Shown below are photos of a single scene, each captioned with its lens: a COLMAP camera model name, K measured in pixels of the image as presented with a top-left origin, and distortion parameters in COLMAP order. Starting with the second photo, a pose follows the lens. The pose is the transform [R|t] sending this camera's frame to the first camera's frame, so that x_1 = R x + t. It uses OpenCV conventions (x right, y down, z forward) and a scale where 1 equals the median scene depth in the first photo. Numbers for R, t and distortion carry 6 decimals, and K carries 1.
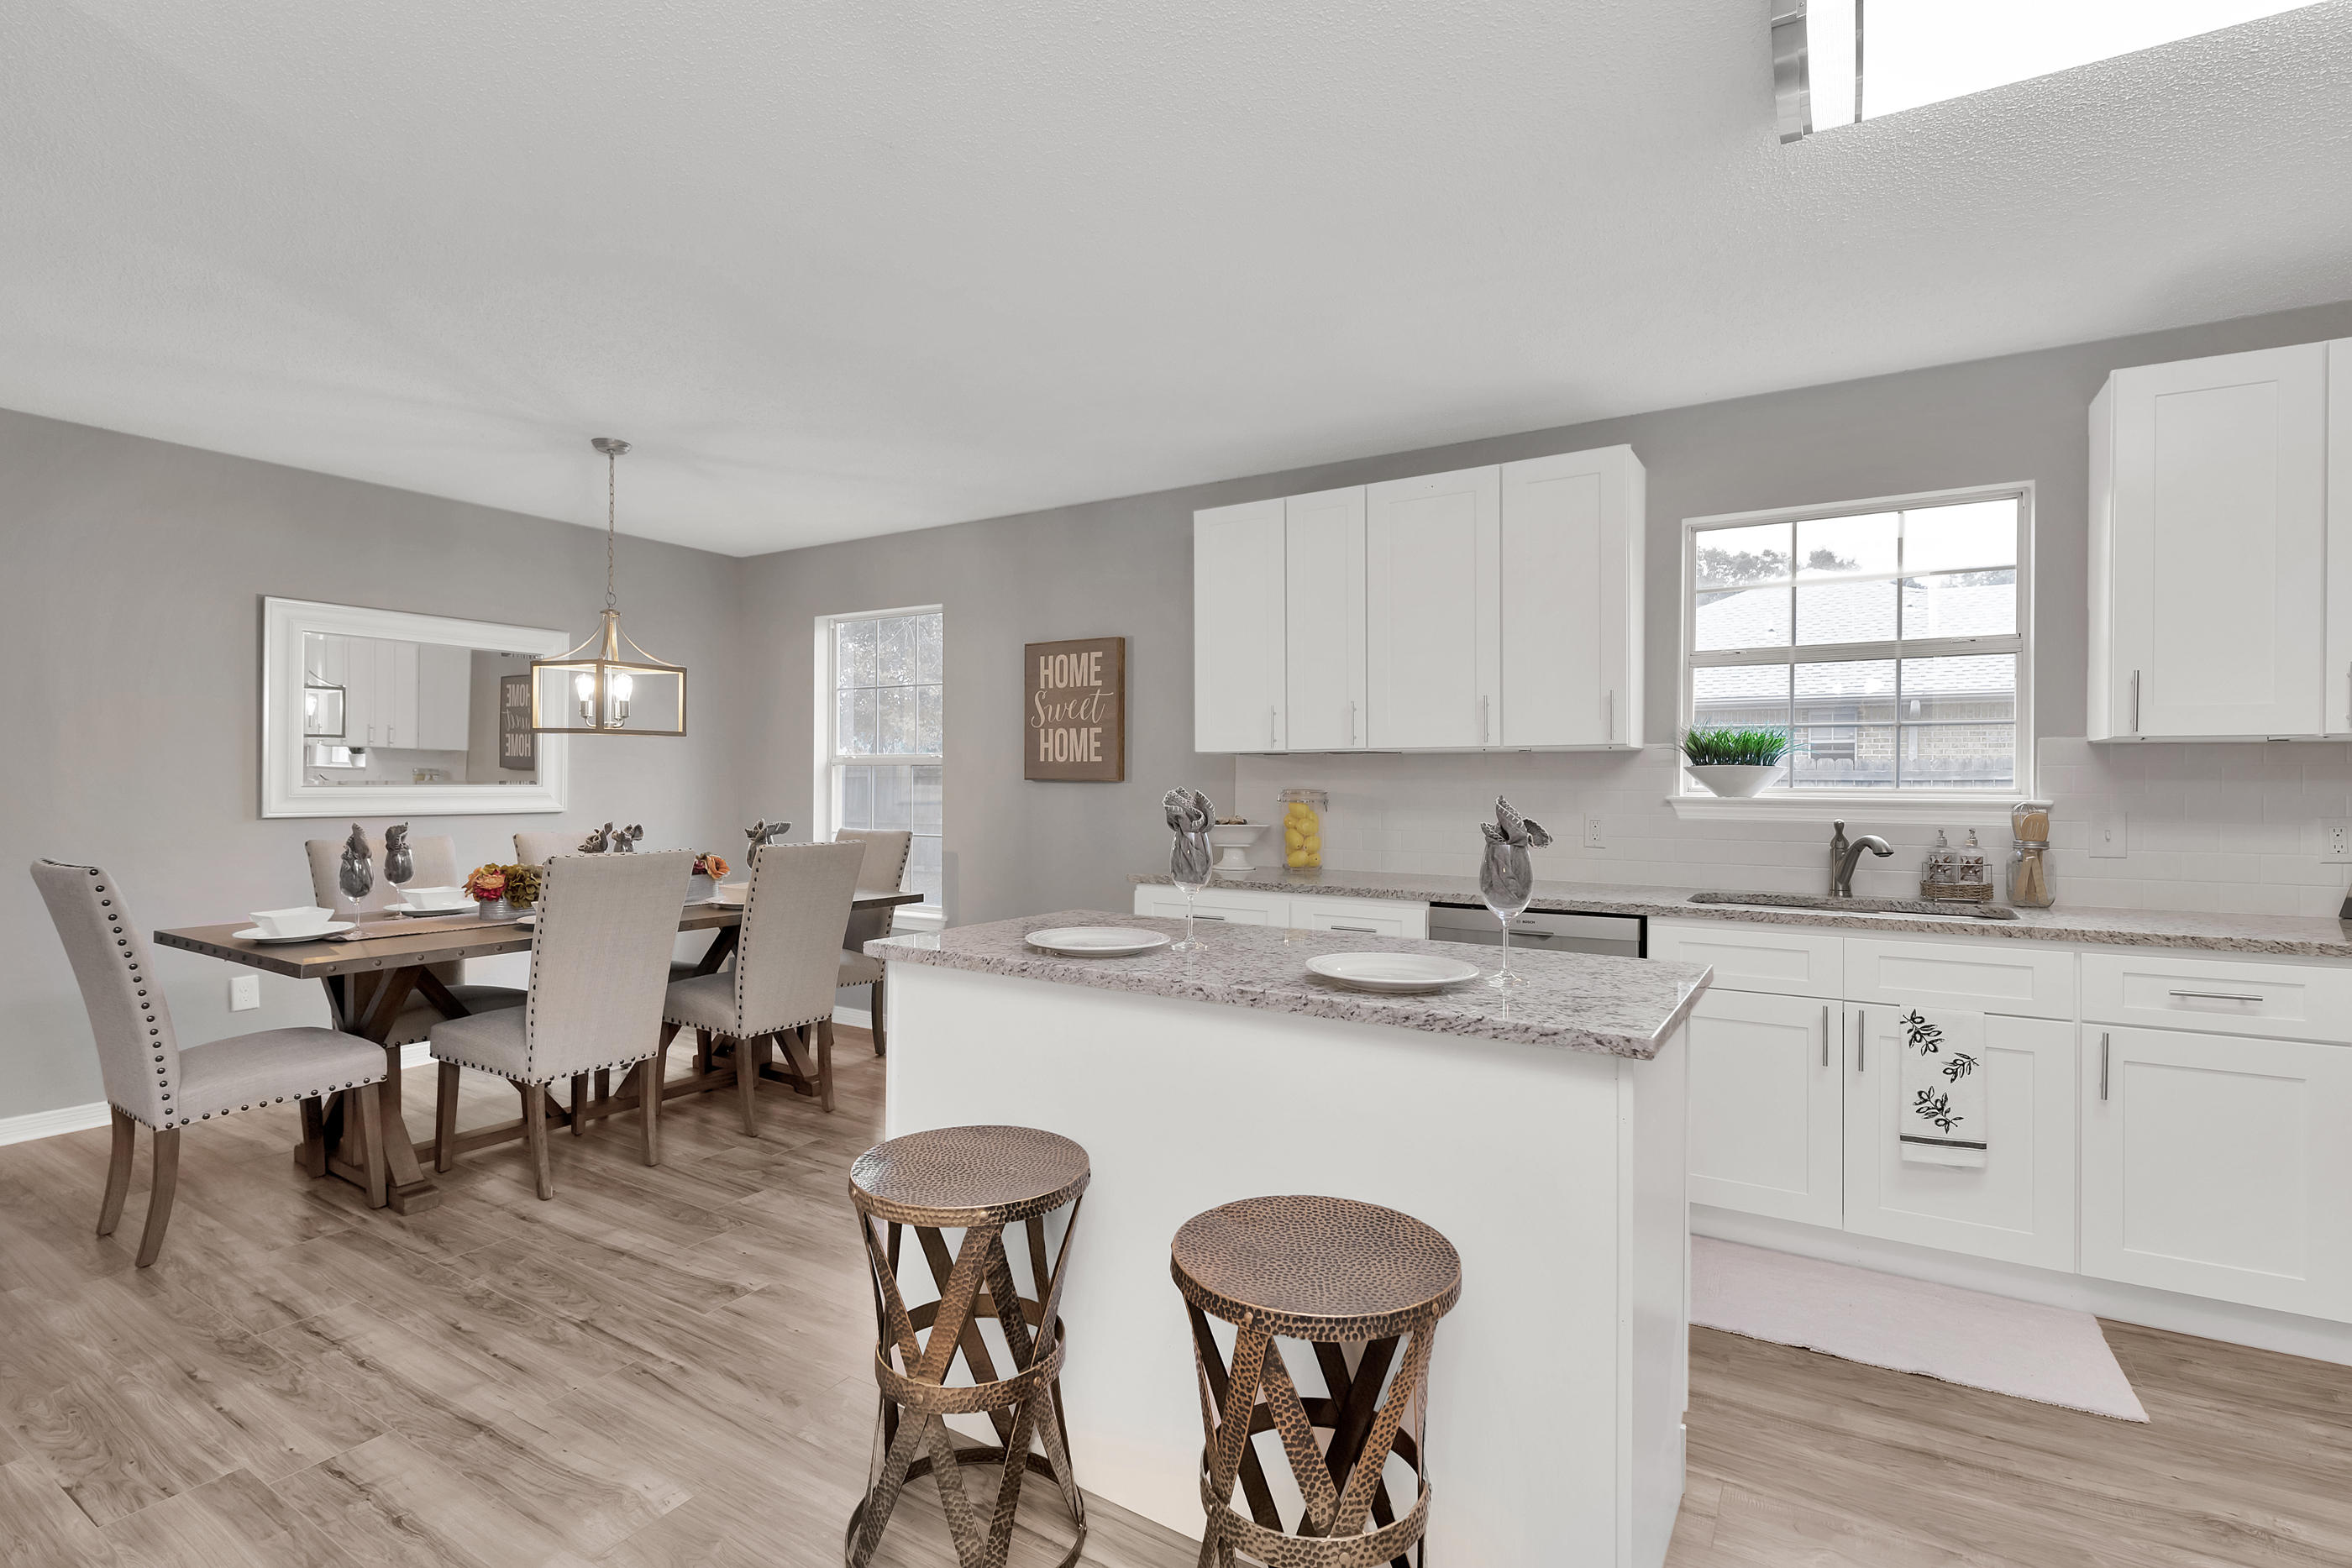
lens RADIAL K [[1091.3, 0, 1177.1], [0, 1091.3, 776.3], [0, 0, 1]] dist [0.004873, -0.004210]
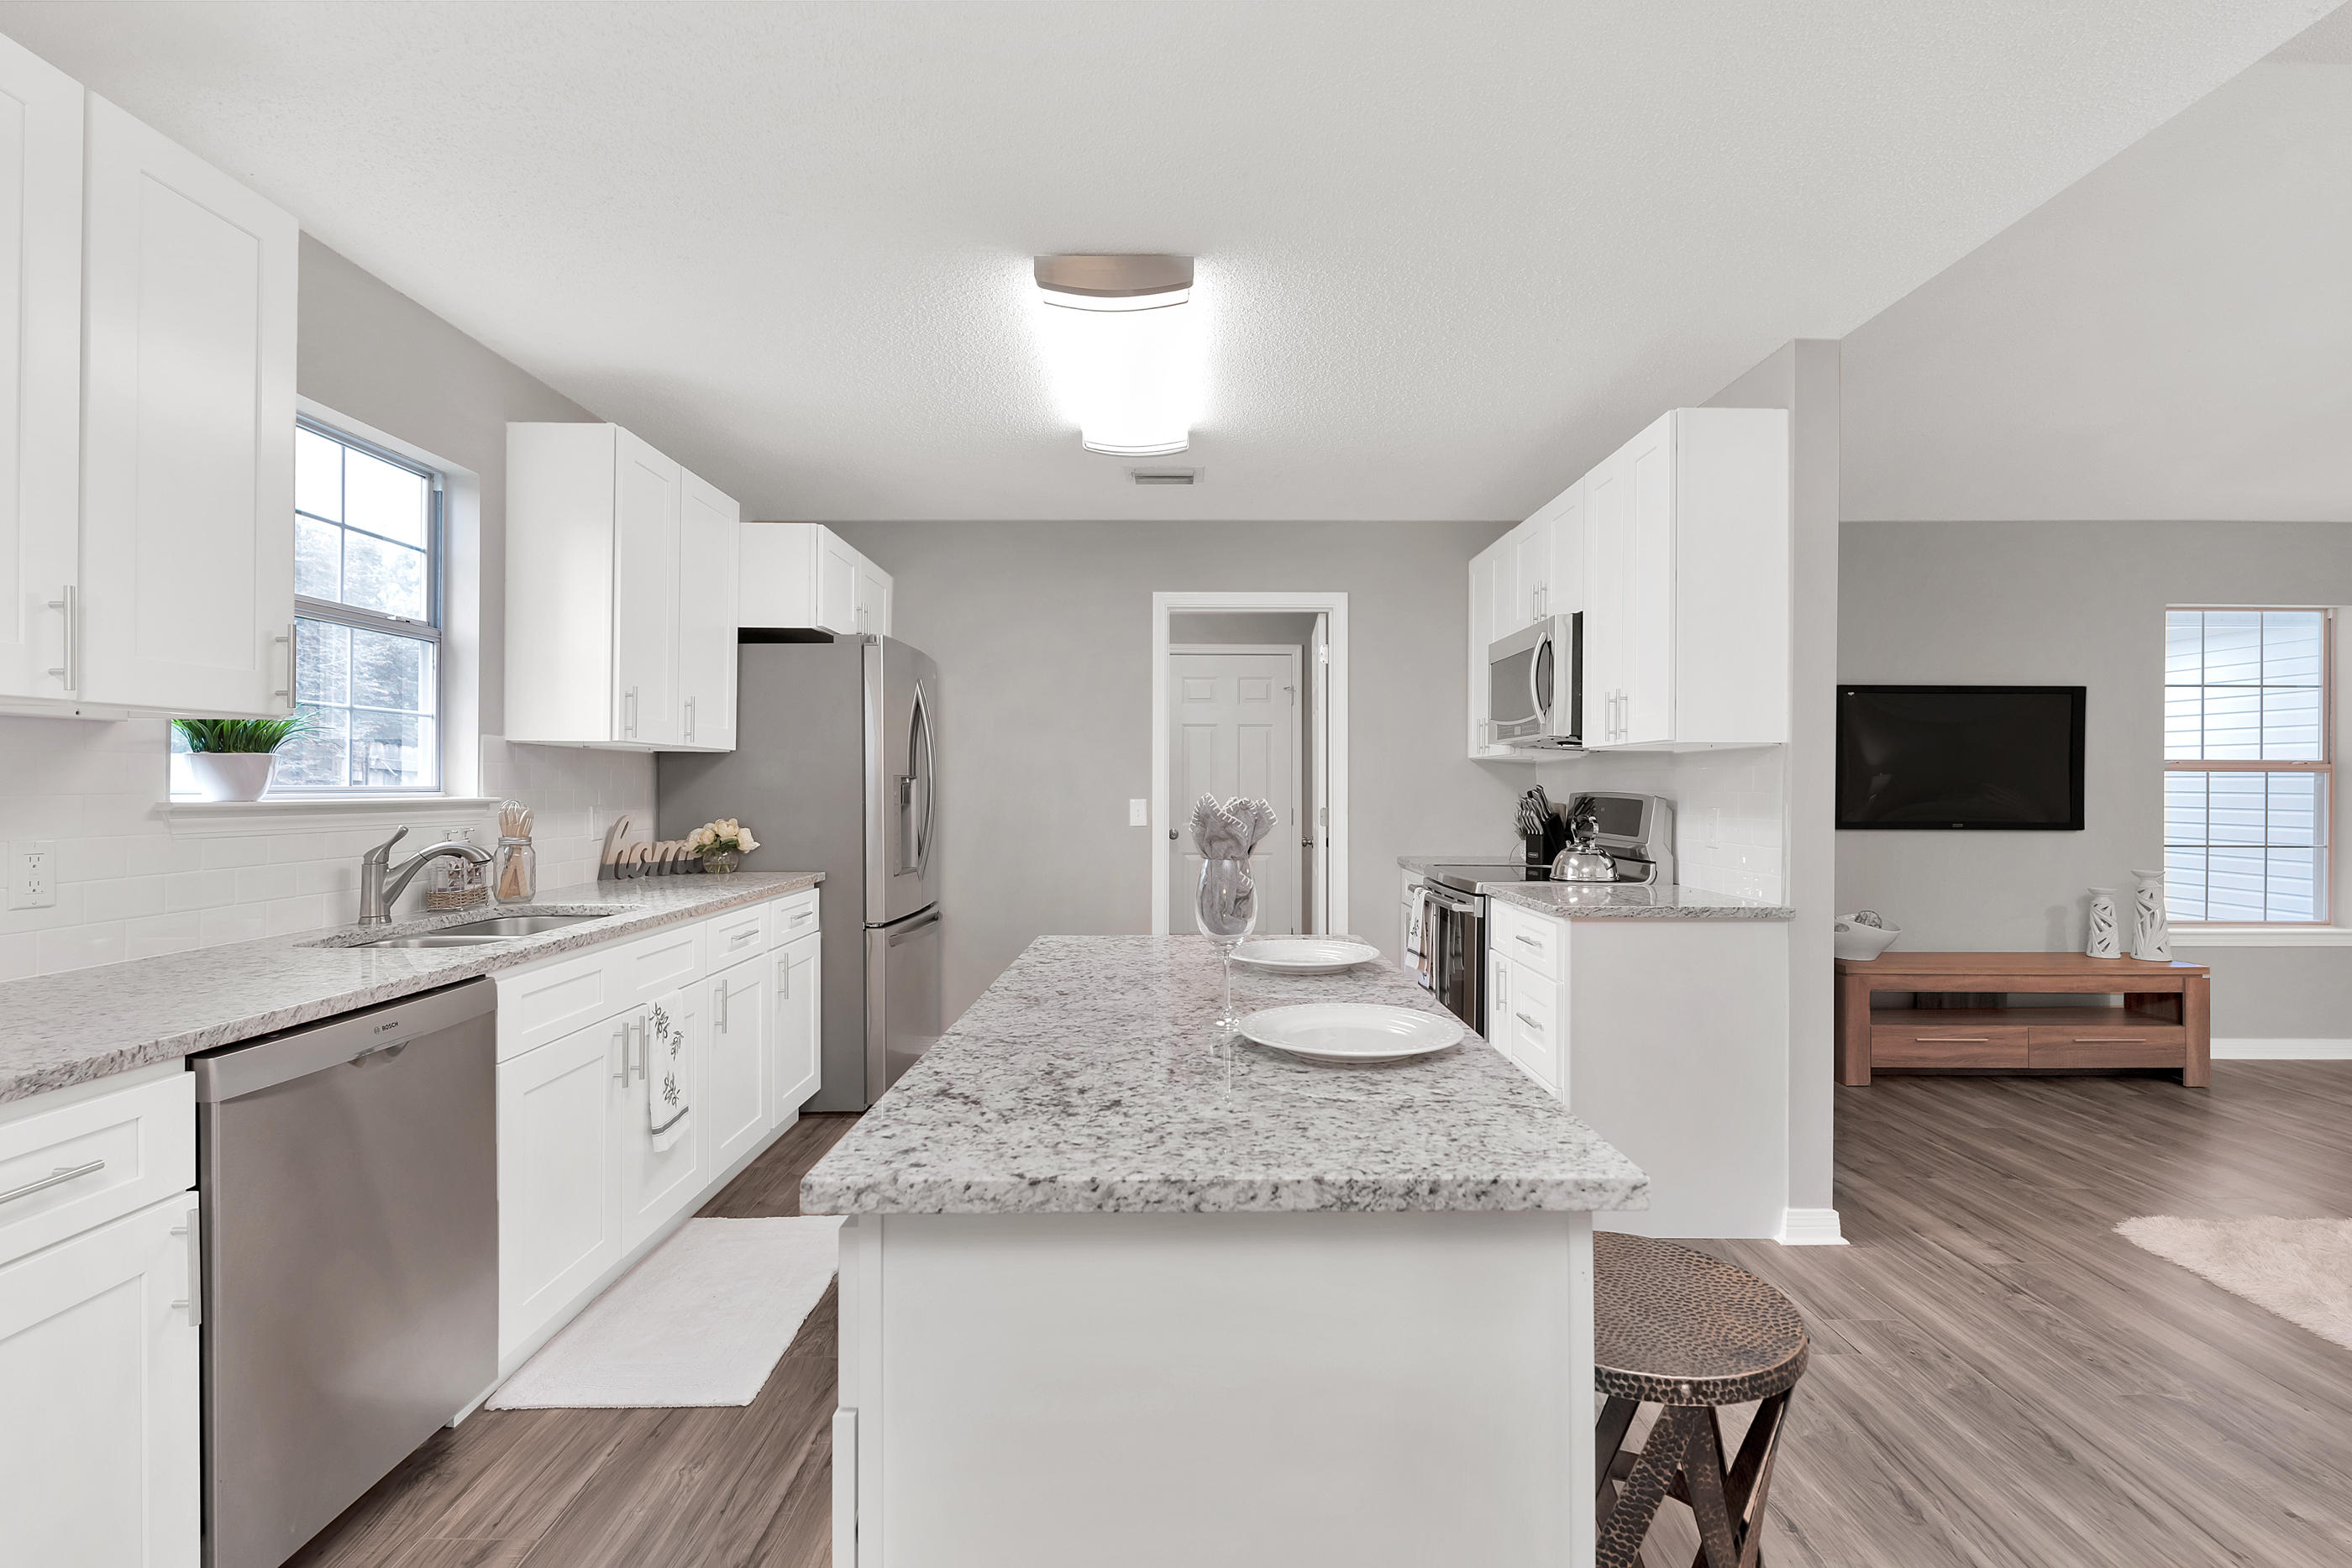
lens RADIAL K [[1091.3, 0, 1216.0], [0, 1091.3, 785.5], [0, 0, 1]] dist [0.004873, -0.004210]
pose [[-0.552856, -0.008592, 0.833233, -0.381513], [-0.010968, 0.999935, 0.003034, 0.000608], [-0.833205, -0.007461, -0.552914, 0.923971]]
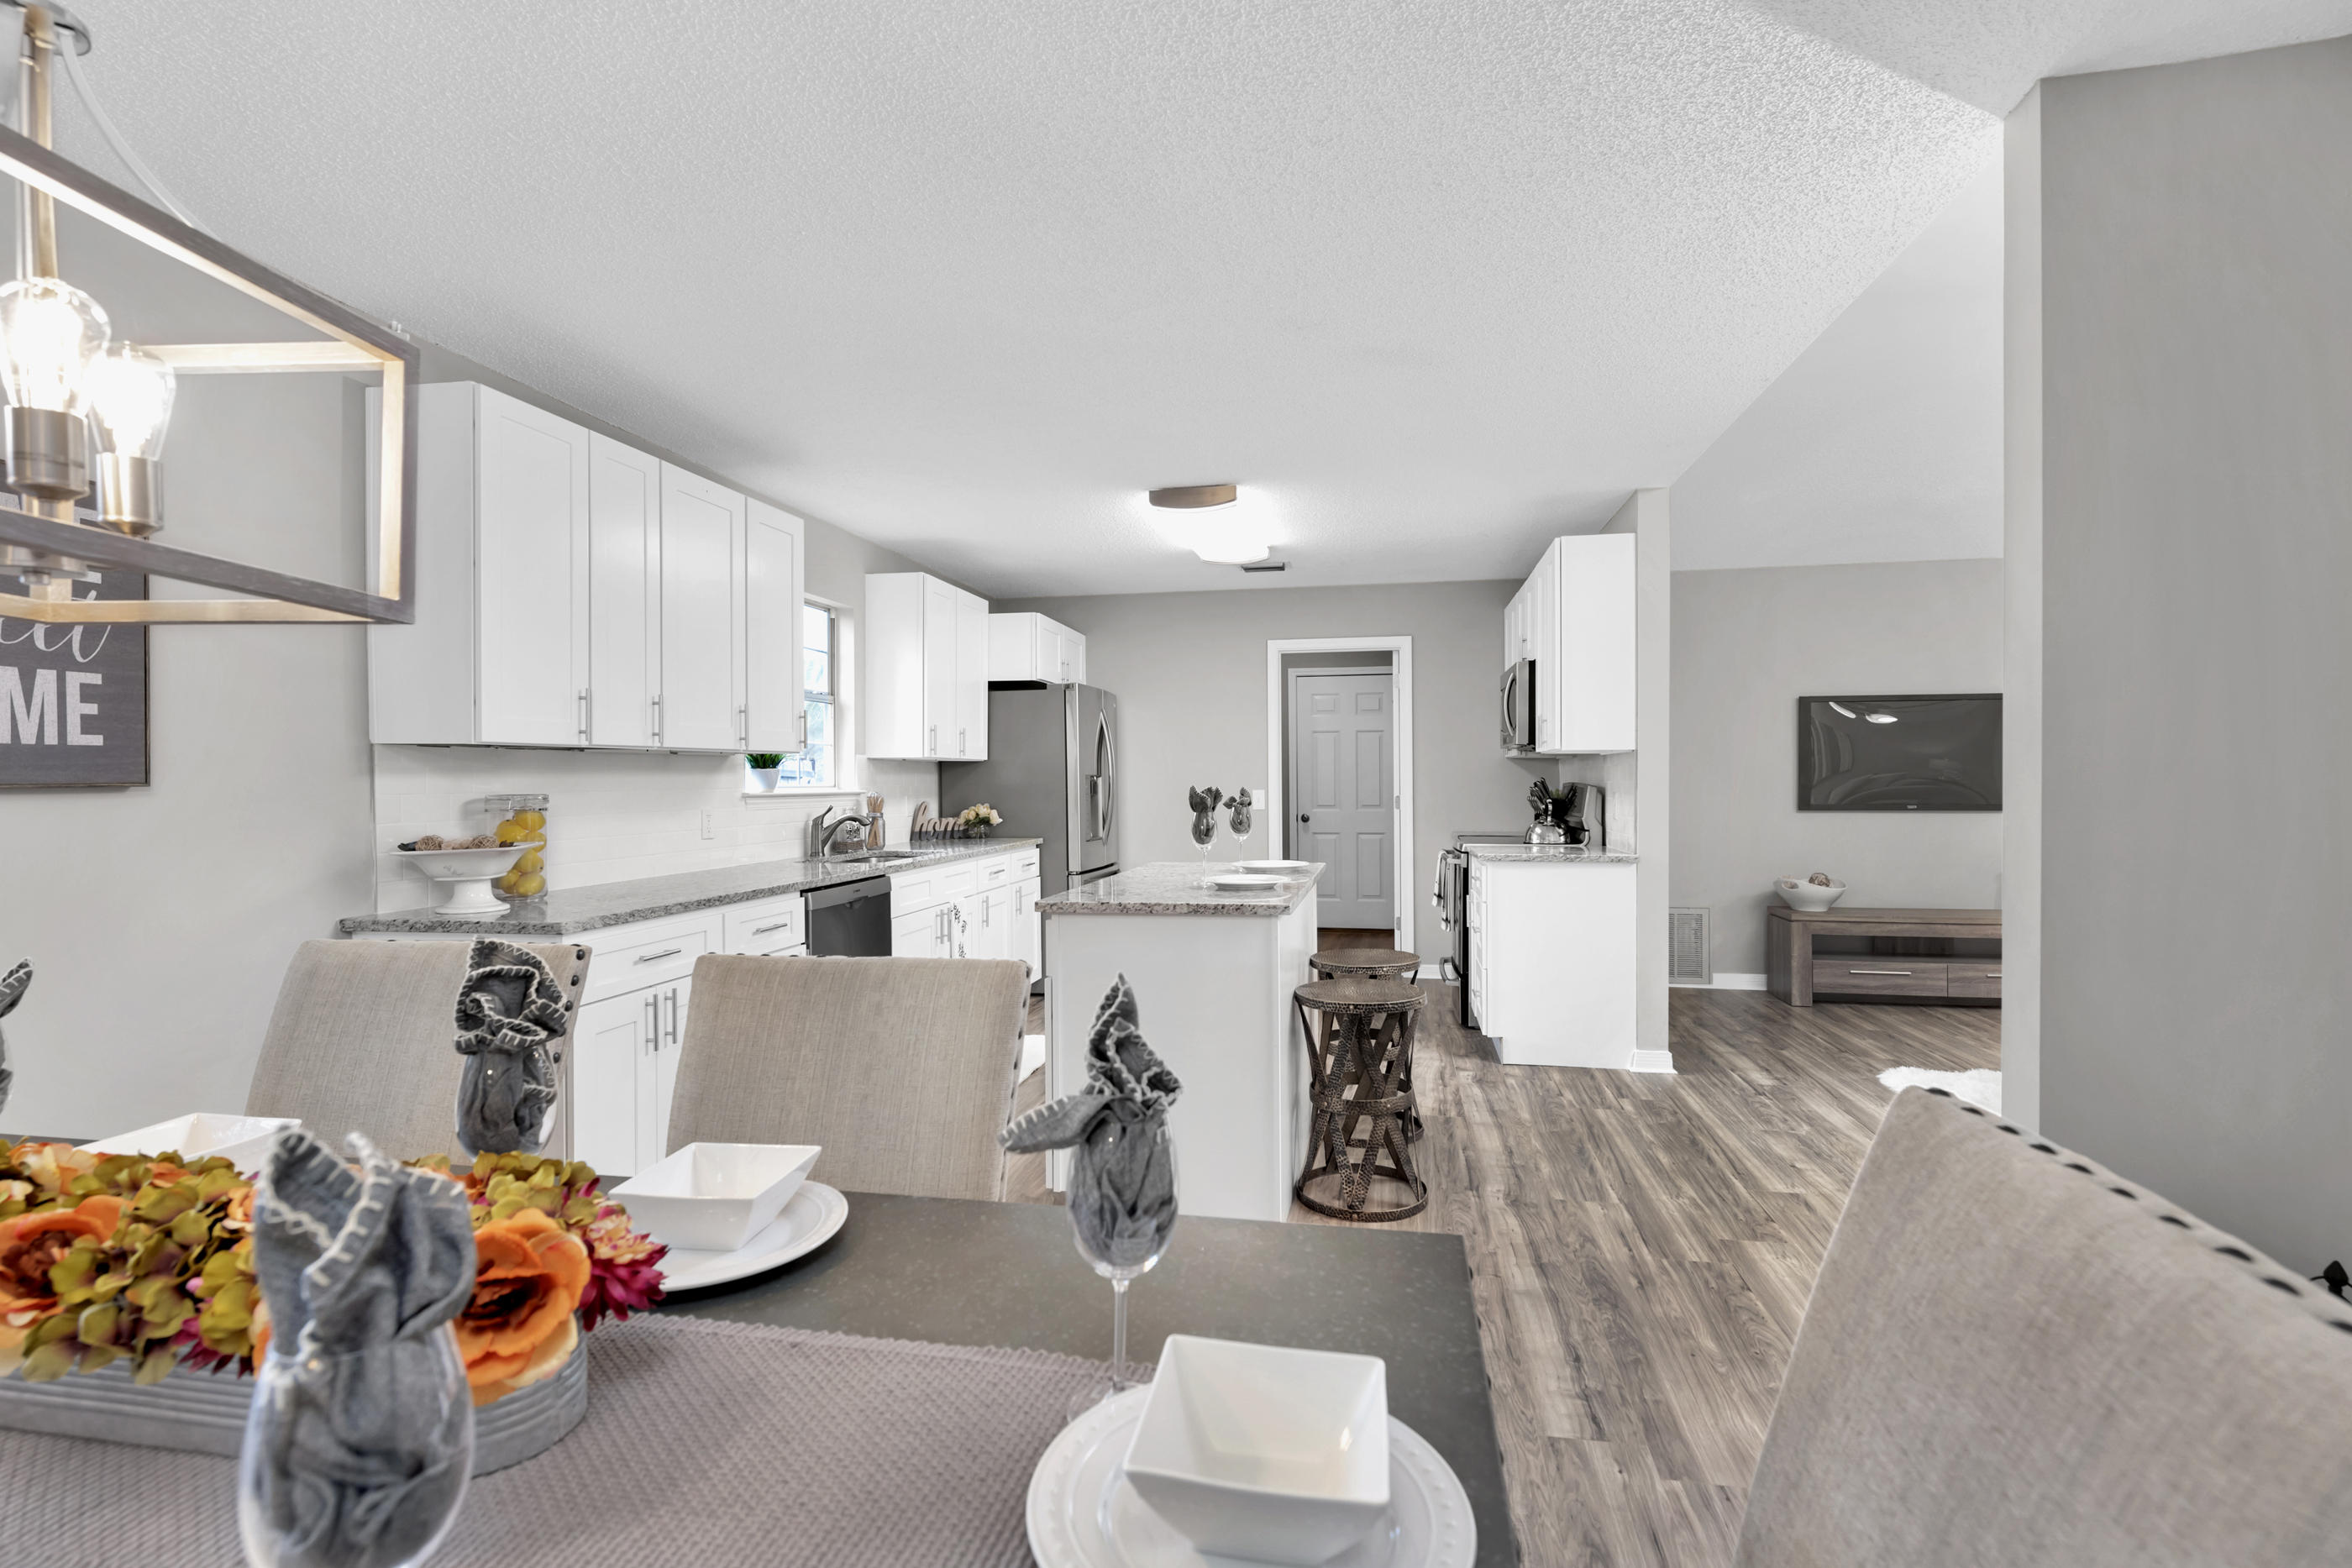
lens RADIAL K [[1091.3, 0, 1216.1], [0, 1091.3, 779.8], [0, 0, 1]] dist [0.004873, -0.004210]
pose [[-0.387236, -0.004025, 0.921972, -0.978149], [-0.001091, 0.999992, 0.003907, -0.002445], [-0.921980, 0.000507, -0.387237, 1.066827]]
